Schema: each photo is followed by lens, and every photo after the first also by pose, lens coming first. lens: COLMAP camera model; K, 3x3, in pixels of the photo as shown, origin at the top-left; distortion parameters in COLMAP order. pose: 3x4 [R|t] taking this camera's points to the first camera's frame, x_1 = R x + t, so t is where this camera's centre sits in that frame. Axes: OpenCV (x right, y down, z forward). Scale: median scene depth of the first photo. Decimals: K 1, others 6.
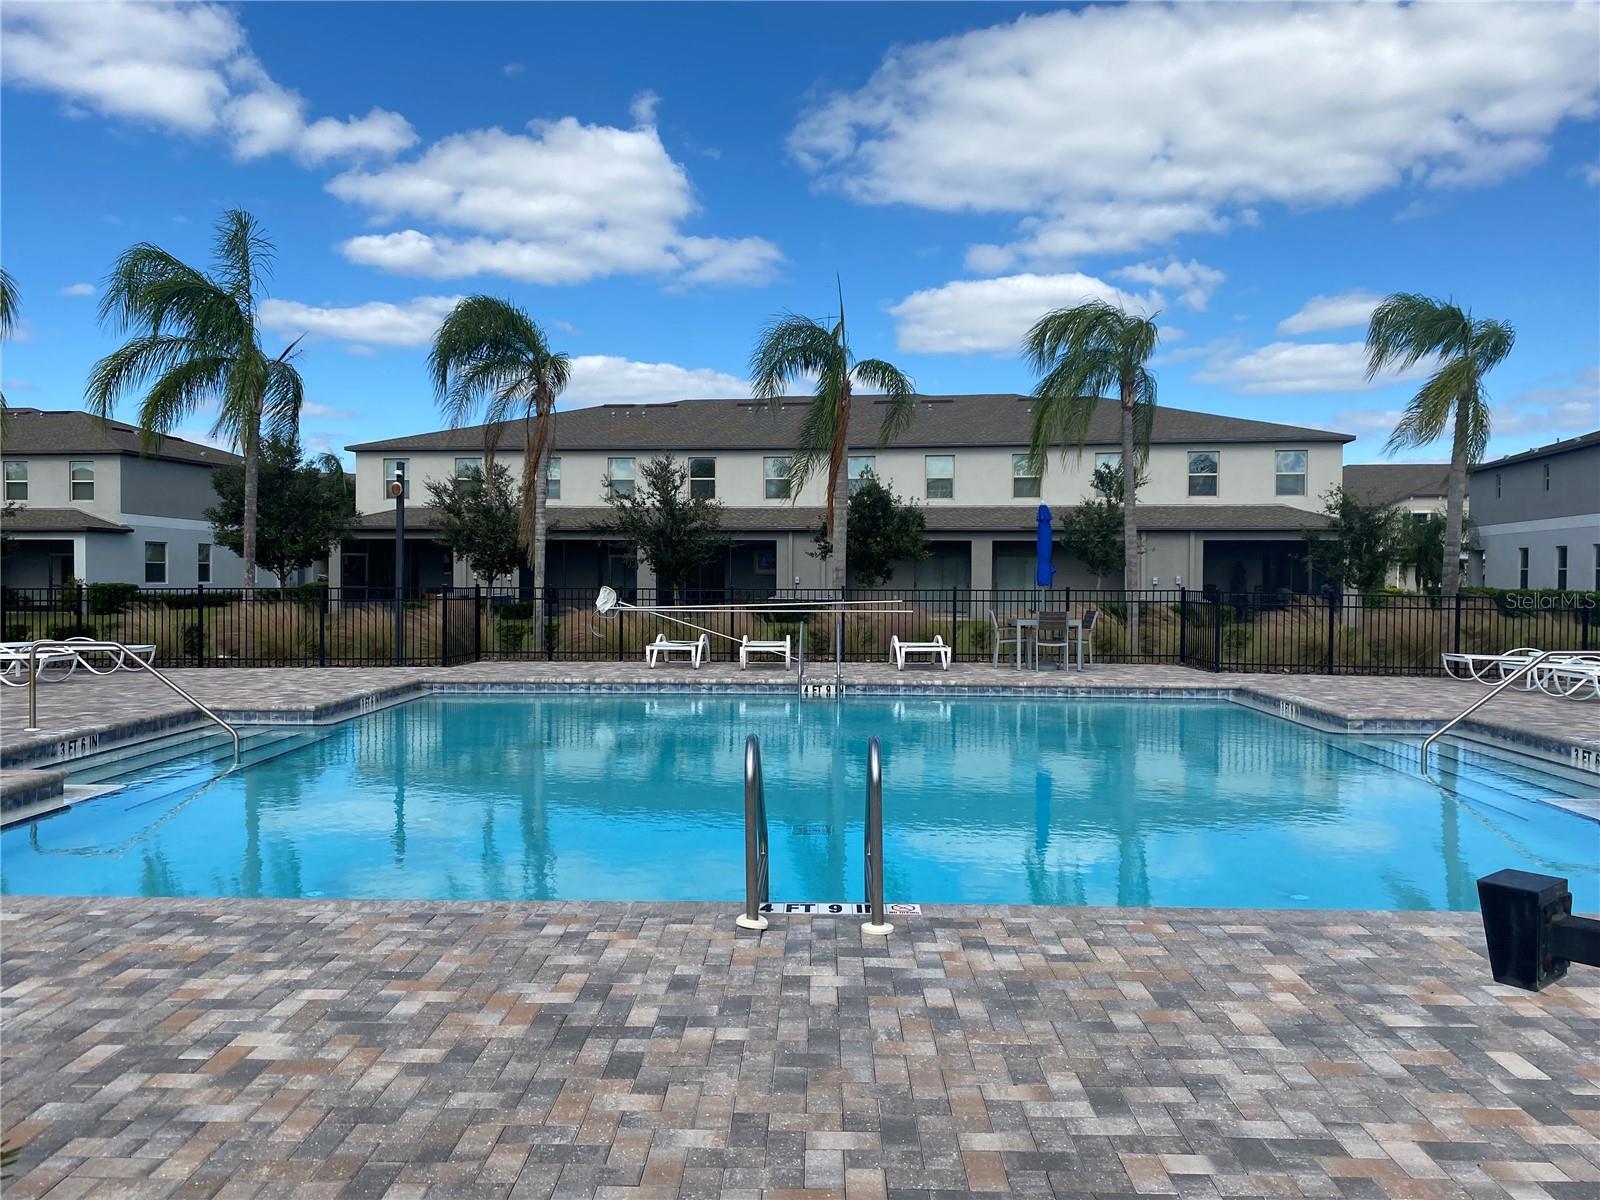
lens RADIAL K [[1246.0, 0, 799.1], [0, 1246.0, 607.4], [0, 0, 1]] dist [0.009120, 0.000108]
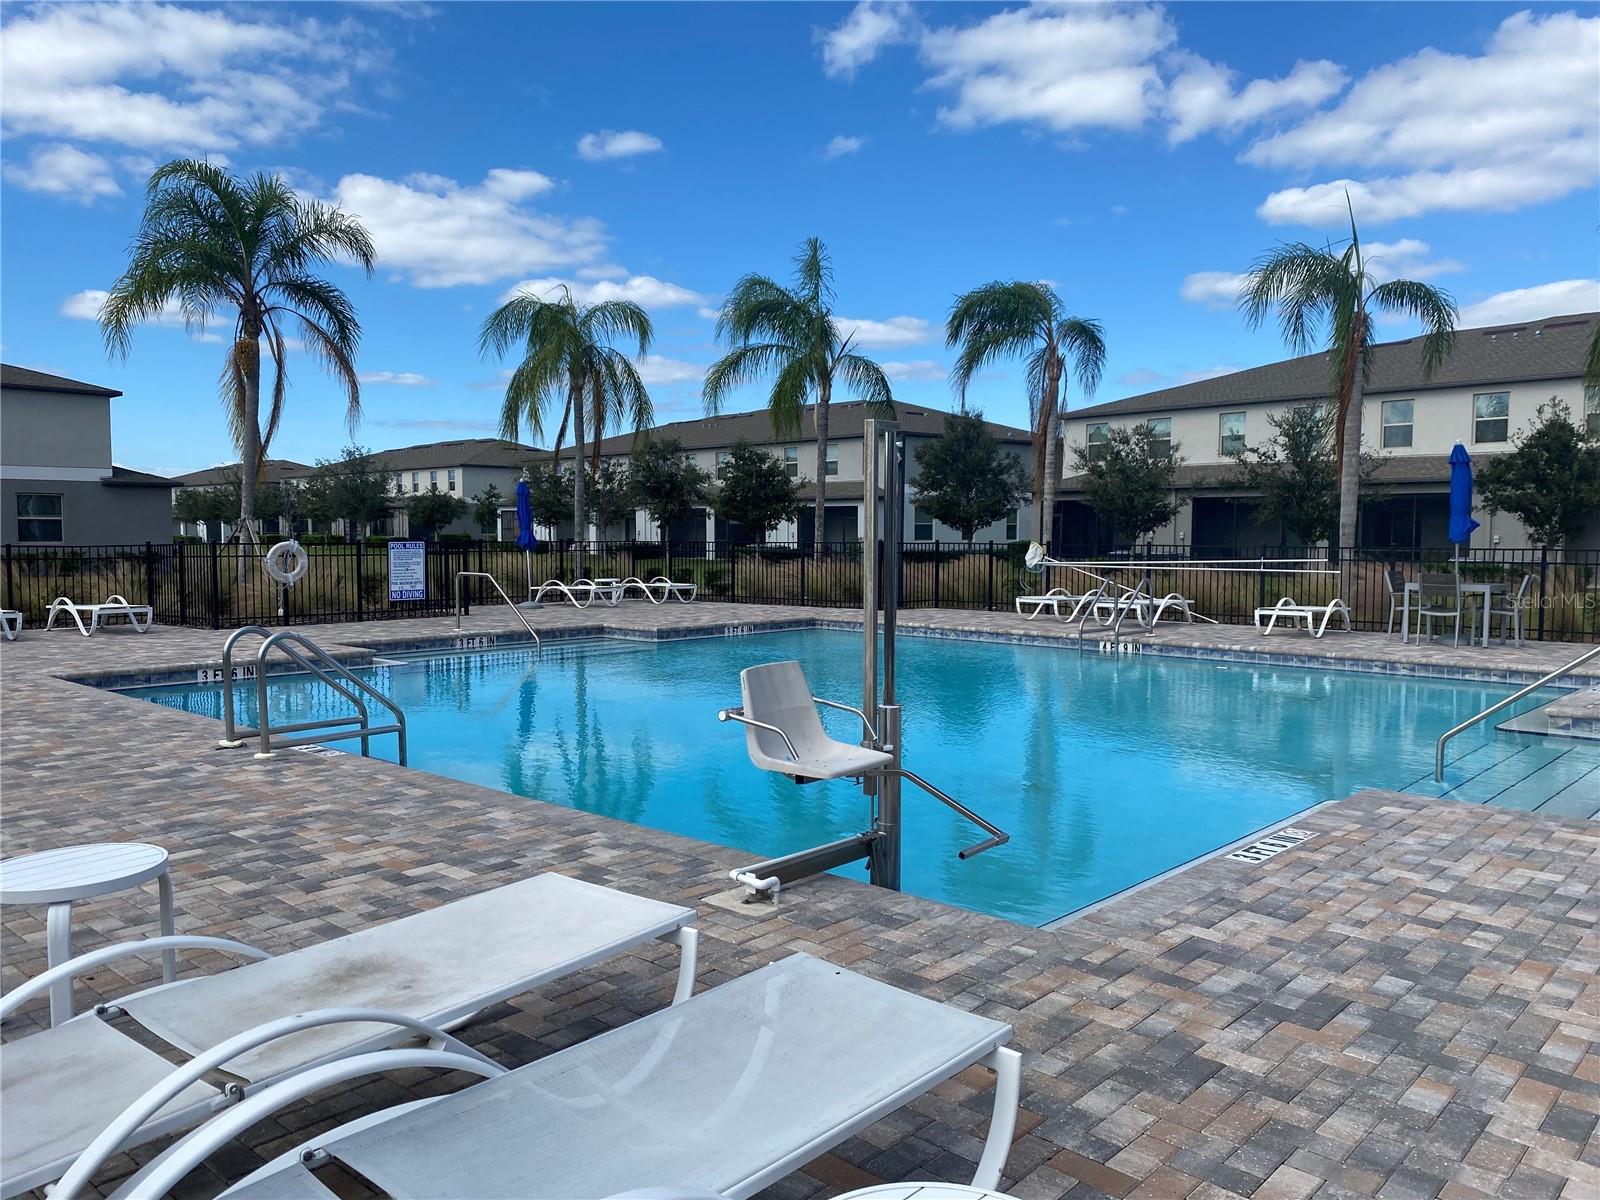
lens RADIAL K [[1246.0, 0, 800.9], [0, 1246.0, 589.3], [0, 0, 1]] dist [0.009120, 0.000108]
pose [[0.749908, 0.031075, -0.660812, 0.244624], [-0.021779, 0.999514, 0.022287, 0.002124], [0.661184, -0.002321, 0.750220, 0.048910]]
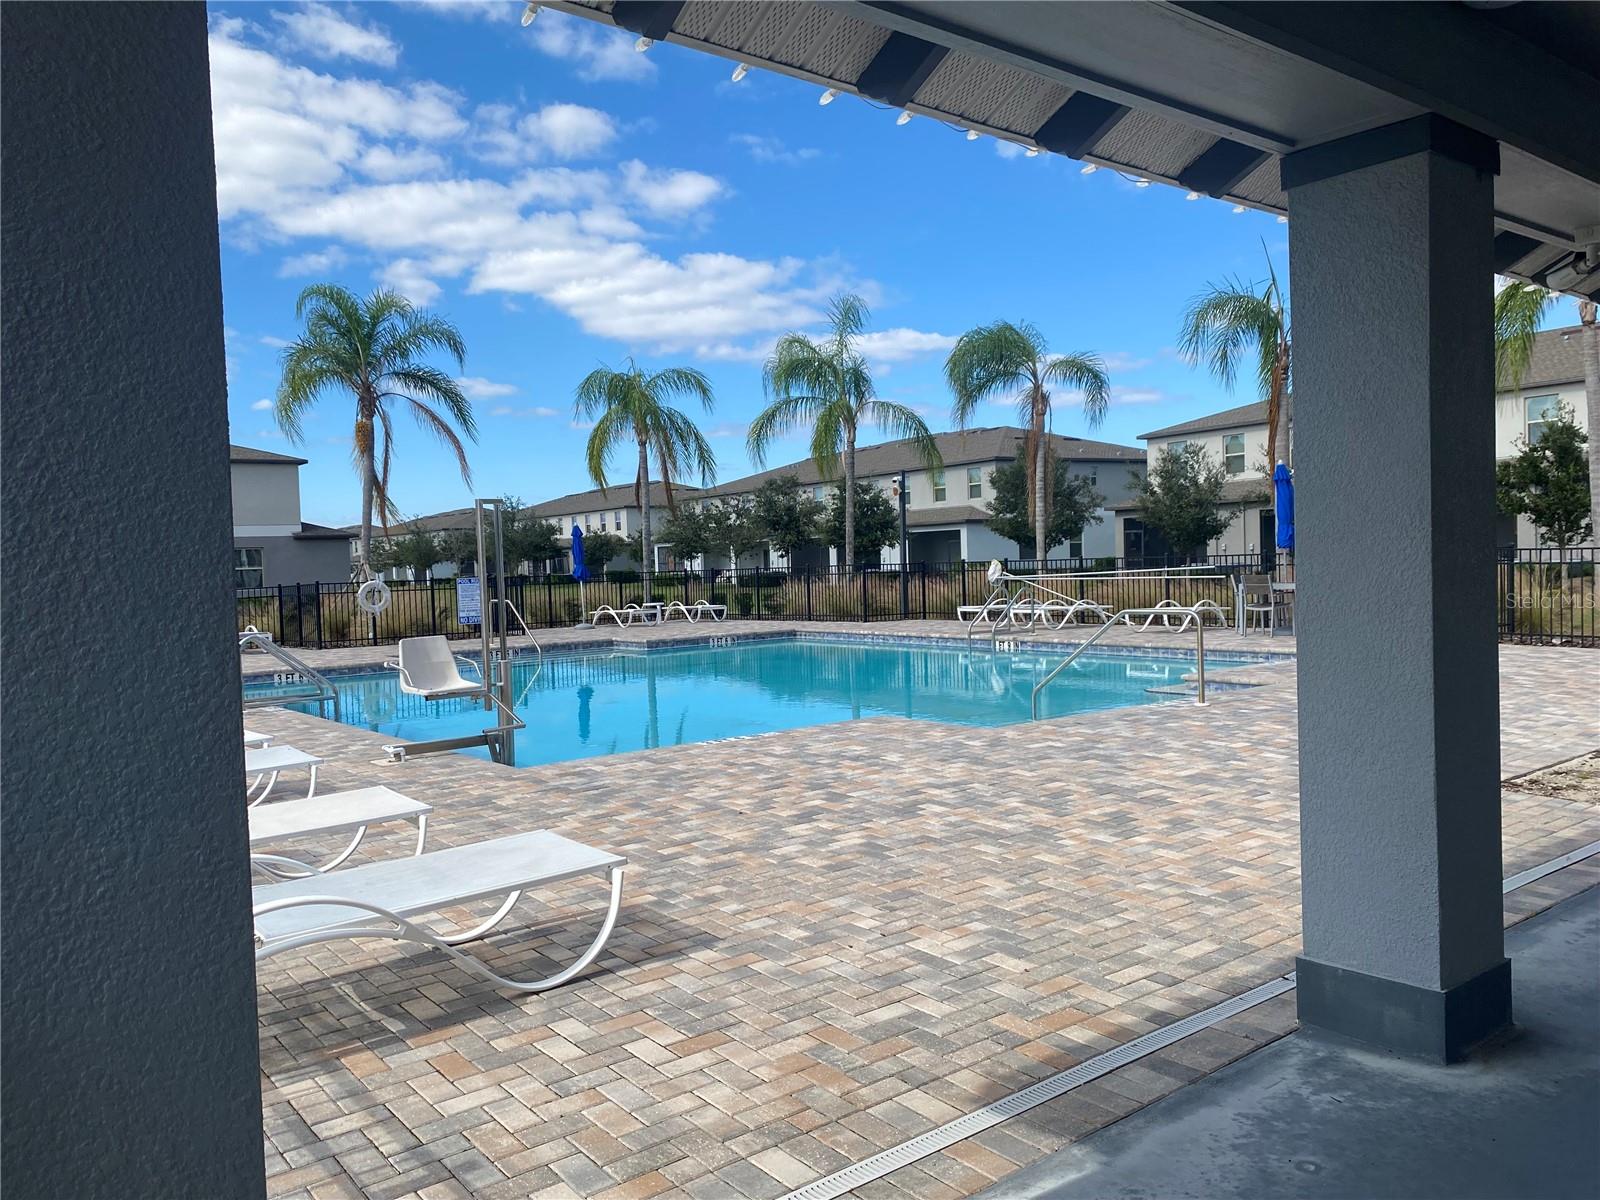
lens RADIAL K [[1246.0, 0, 805.2], [0, 1246.0, 606.4], [0, 0, 1]] dist [0.009120, 0.000108]
pose [[0.634306, 0.005499, -0.773062, 0.418606], [0.011667, 0.999793, 0.016685, 0.003698], [0.772994, -0.019603, 0.634111, 0.048887]]
